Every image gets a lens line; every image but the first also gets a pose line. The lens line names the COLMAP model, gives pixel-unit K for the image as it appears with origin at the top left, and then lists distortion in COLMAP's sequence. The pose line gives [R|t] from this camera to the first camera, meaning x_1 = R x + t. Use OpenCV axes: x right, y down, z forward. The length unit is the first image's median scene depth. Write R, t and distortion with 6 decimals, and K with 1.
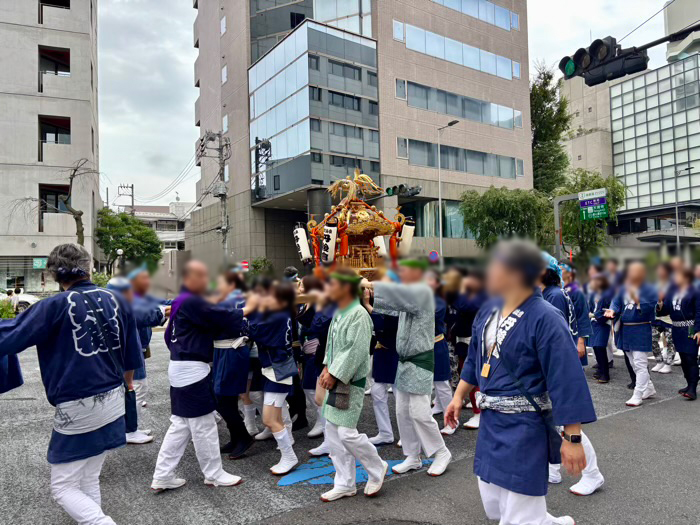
lens RADIAL K [[542.6, 0, 350.0], [0, 542.6, 262.5], [0, 0, 1]] dist [0.008322, 0.005361]
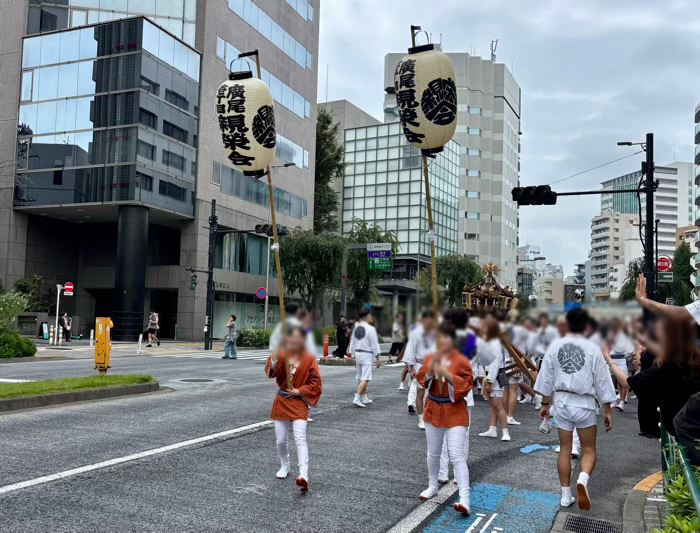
lens RADIAL K [[702.3, 0, 350.0], [0, 702.3, 266.5], [0, 0, 1]] dist [0.023854, 0.010577]
pose [[0.836321, 0.099626, 0.539112, -0.271732], [-0.077498, 0.994959, -0.063643, 0.005409], [-0.542735, 0.011445, 0.839826, -0.107443]]
